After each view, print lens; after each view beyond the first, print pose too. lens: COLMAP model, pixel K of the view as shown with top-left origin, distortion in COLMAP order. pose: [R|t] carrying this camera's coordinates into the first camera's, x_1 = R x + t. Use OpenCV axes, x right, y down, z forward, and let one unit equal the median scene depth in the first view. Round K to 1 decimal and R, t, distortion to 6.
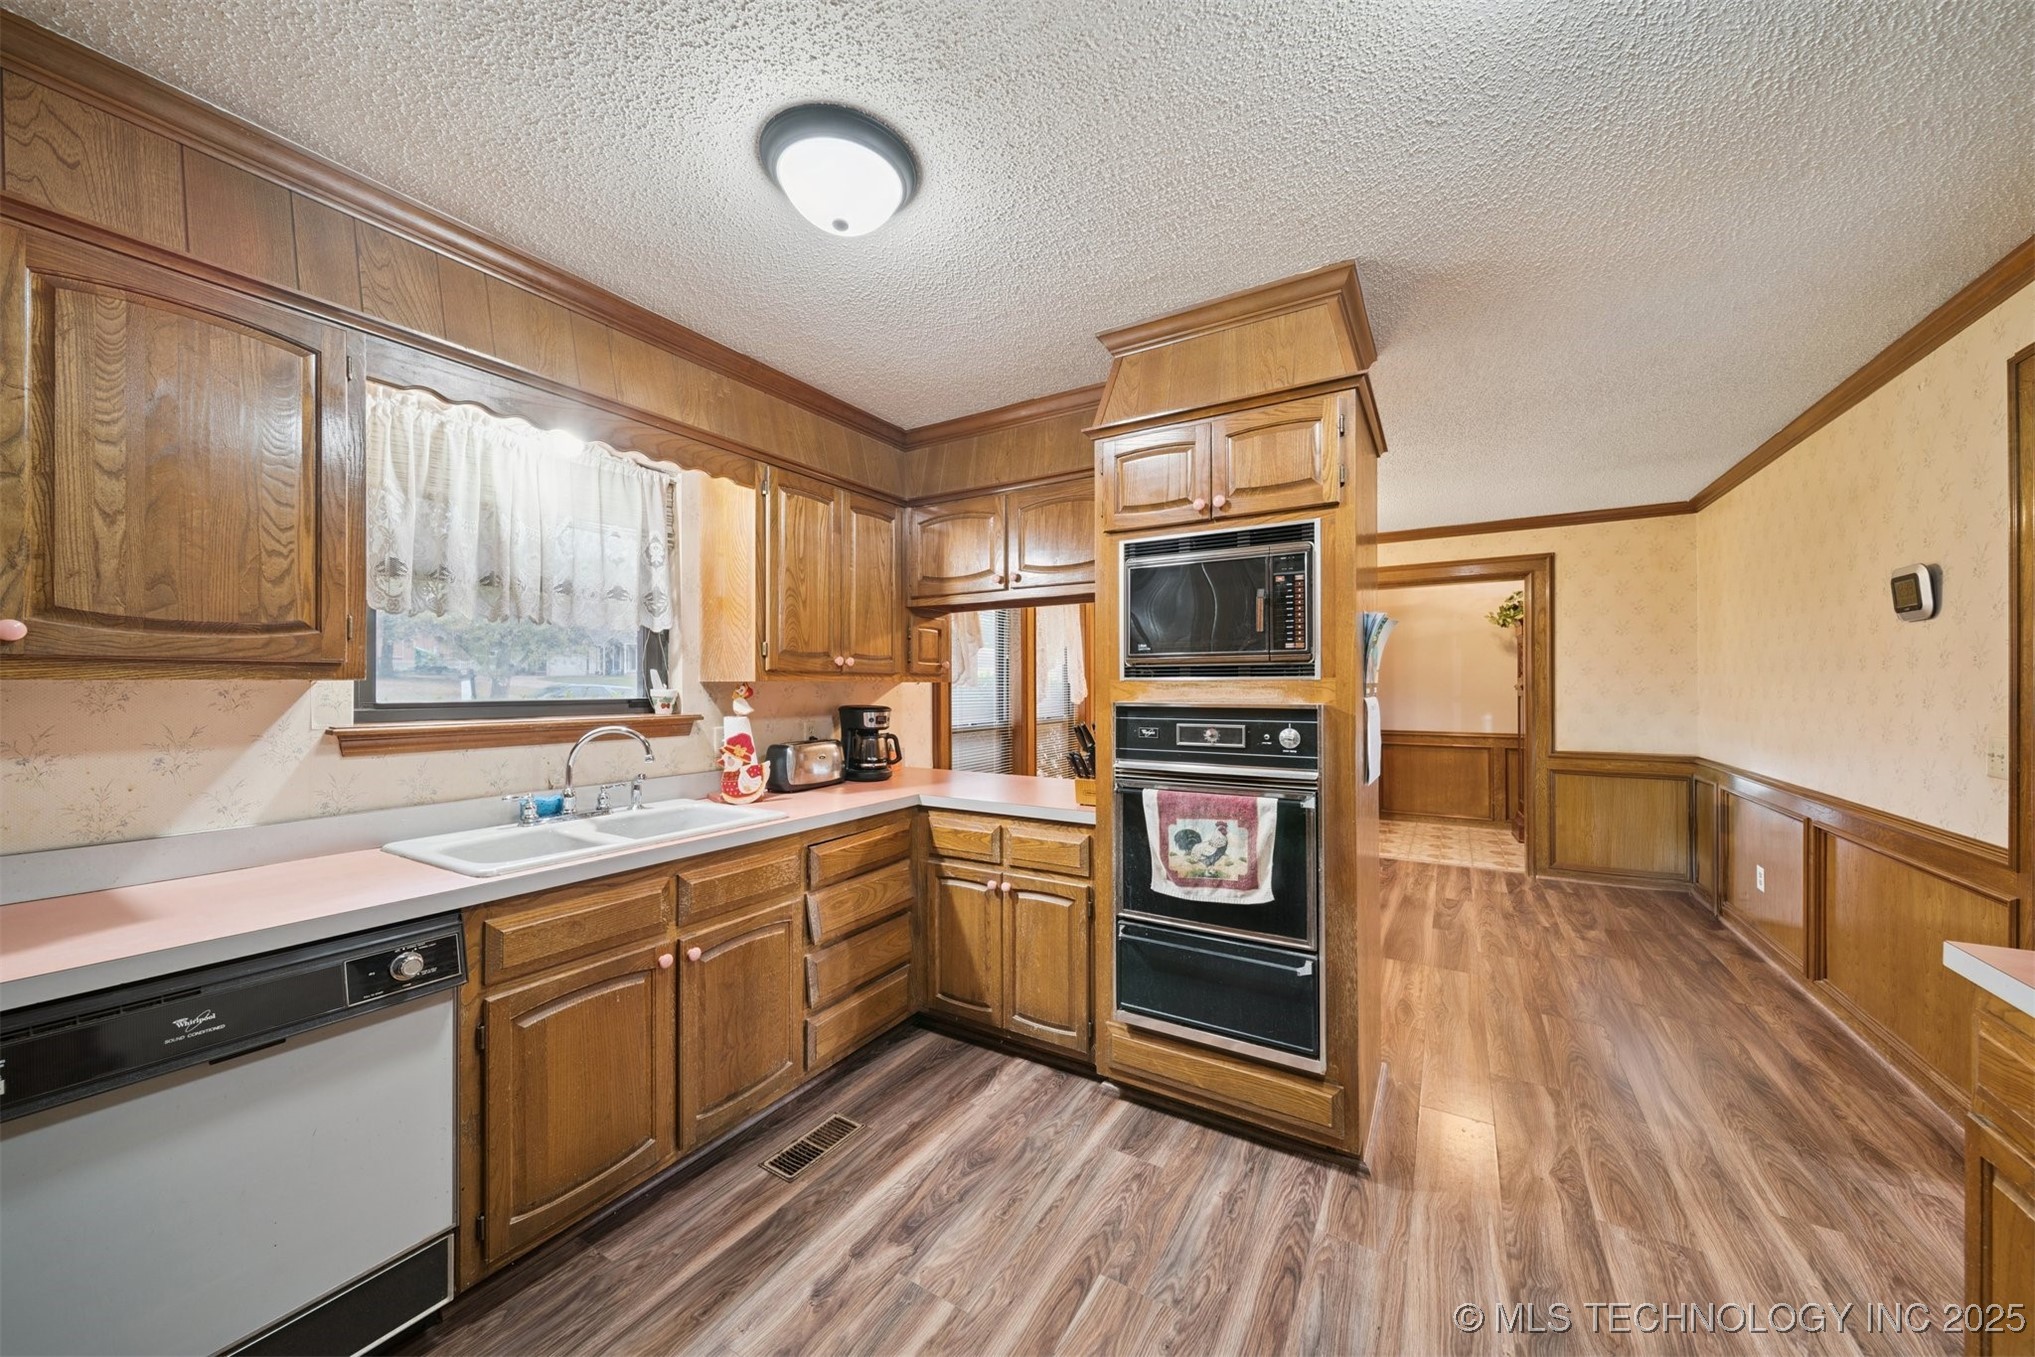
lens RADIAL K [[713.5, 0, 1018.9], [0, 713.5, 683.0], [0, 0, 1]] dist [0.008455, -0.000099]
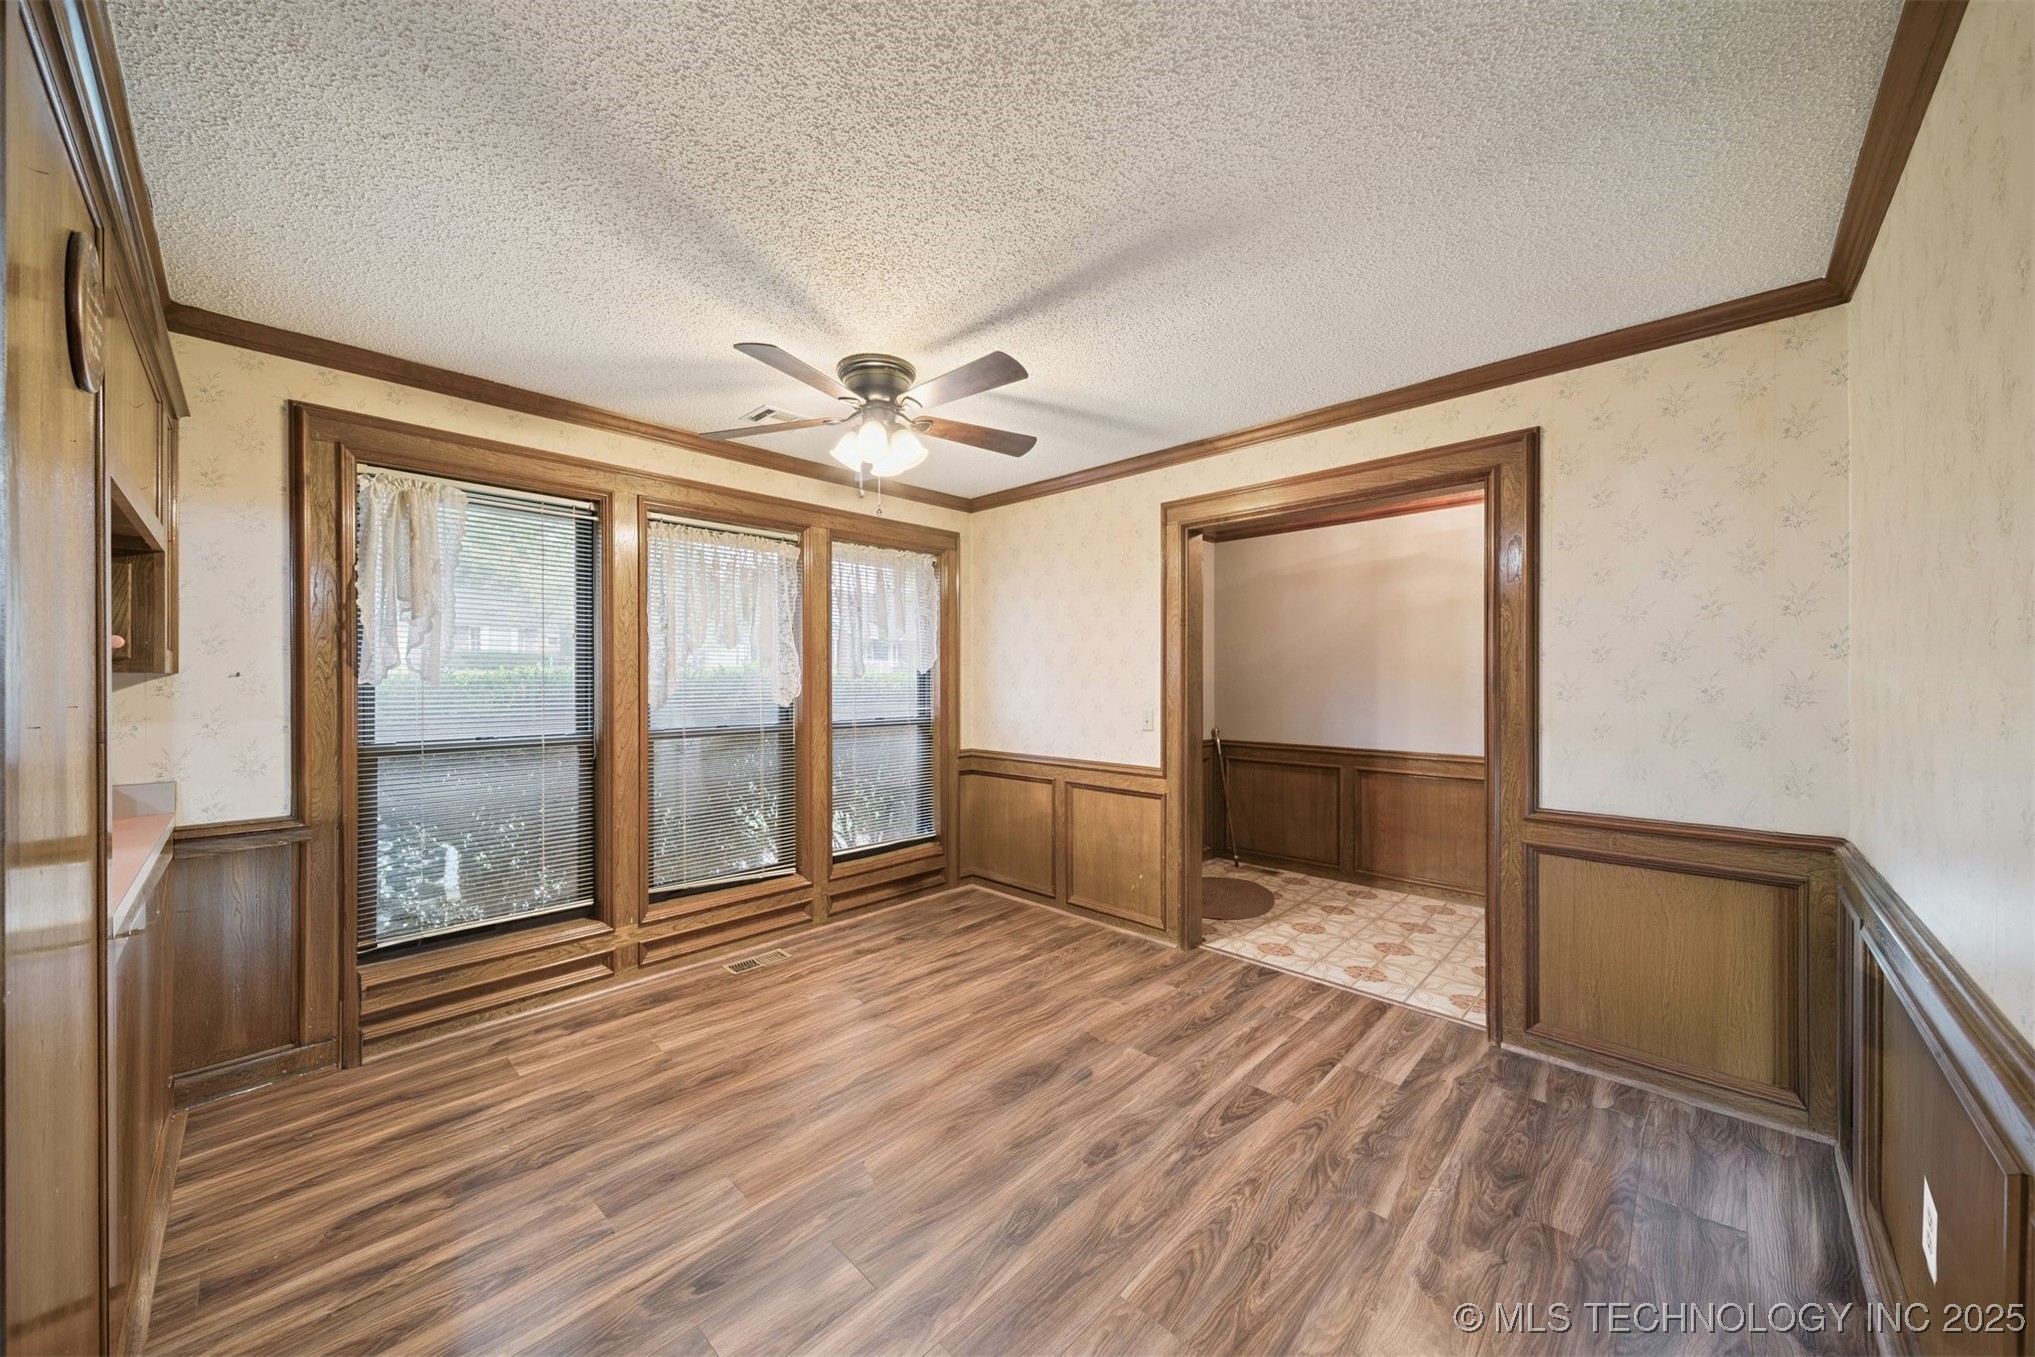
lens RADIAL K [[713.5, 0, 1018.9], [0, 713.5, 683.0], [0, 0, 1]] dist [0.008455, -0.000099]
pose [[0.977346, 0.005139, -0.211587, 0.513743], [-0.004544, 0.999984, 0.003296, 0.003704], [0.211600, -0.002260, 0.977354, 0.432855]]
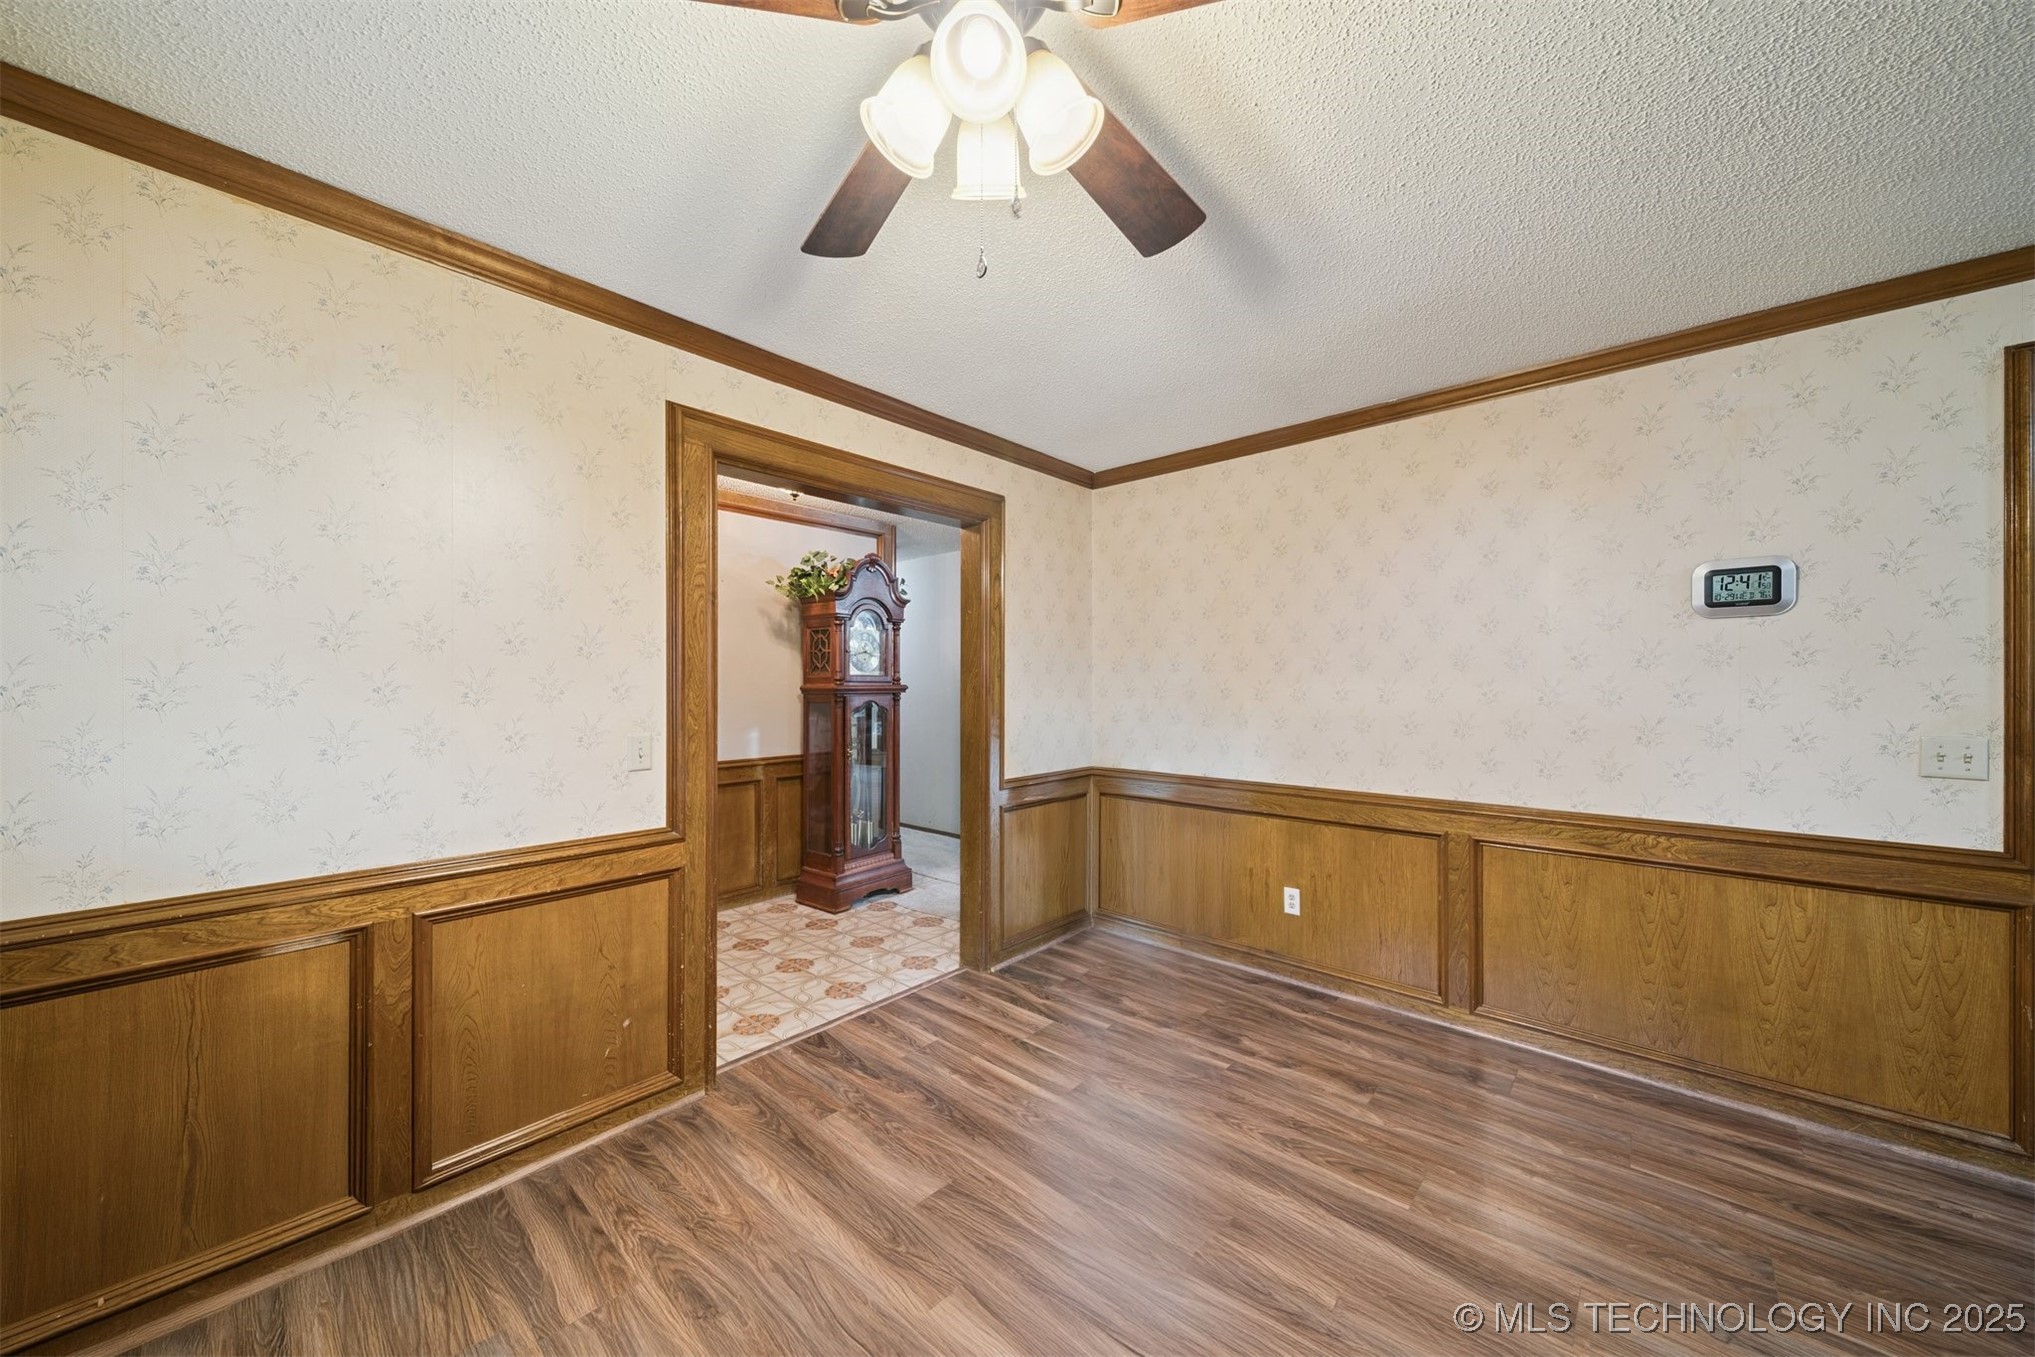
lens RADIAL K [[713.5, 0, 1018.9], [0, 713.5, 683.0], [0, 0, 1]] dist [0.008455, -0.000099]
pose [[0.180224, 0.002590, 0.983622, 0.069133], [0.000316, 0.999996, -0.002691, 0.002013], [-0.983626, 0.000795, 0.180223, 0.902097]]
